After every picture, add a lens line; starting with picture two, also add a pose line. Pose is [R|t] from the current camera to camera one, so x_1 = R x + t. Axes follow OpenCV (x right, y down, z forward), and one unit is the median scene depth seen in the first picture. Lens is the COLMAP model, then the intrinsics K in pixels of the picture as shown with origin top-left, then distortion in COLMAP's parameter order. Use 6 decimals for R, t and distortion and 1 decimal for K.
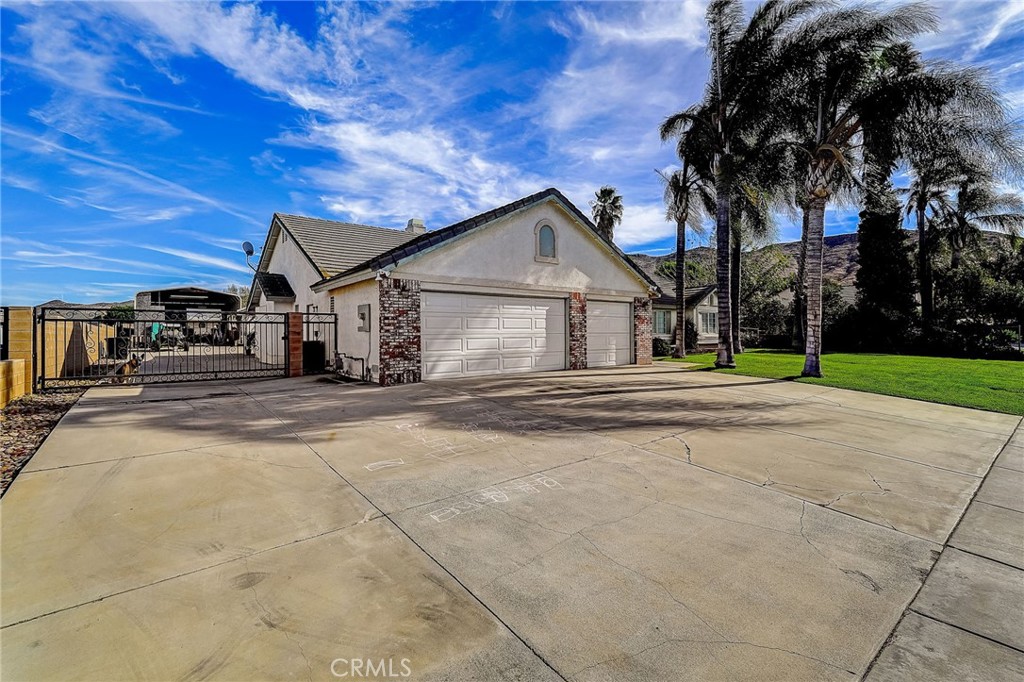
lens RADIAL K [[467.7, 0, 512.0], [0, 467.7, 341.0], [0, 0, 1]] dist [0.000155, 0.000014]
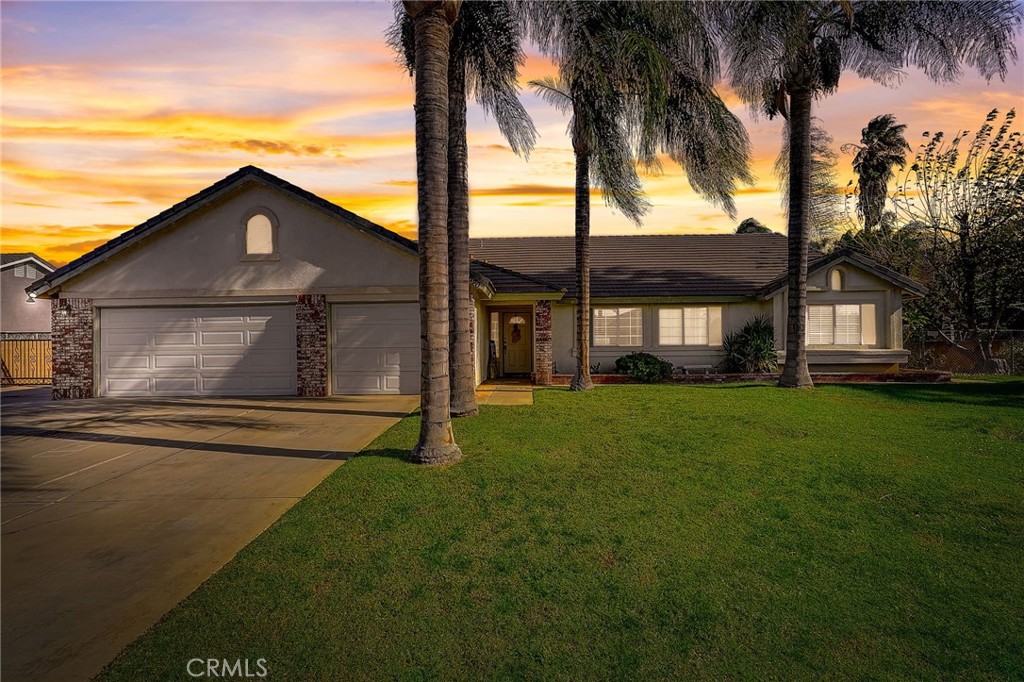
lens RADIAL K [[450.5, 0, 512.0], [0, 450.5, 341.0], [0, 0, 1]] dist [0.000558, -0.000006]
pose [[0.744219, -0.003105, -0.667929, 1.043243], [-0.003283, 0.999960, -0.008306, -0.028940], [0.667928, 0.008374, 0.744179, 0.814998]]
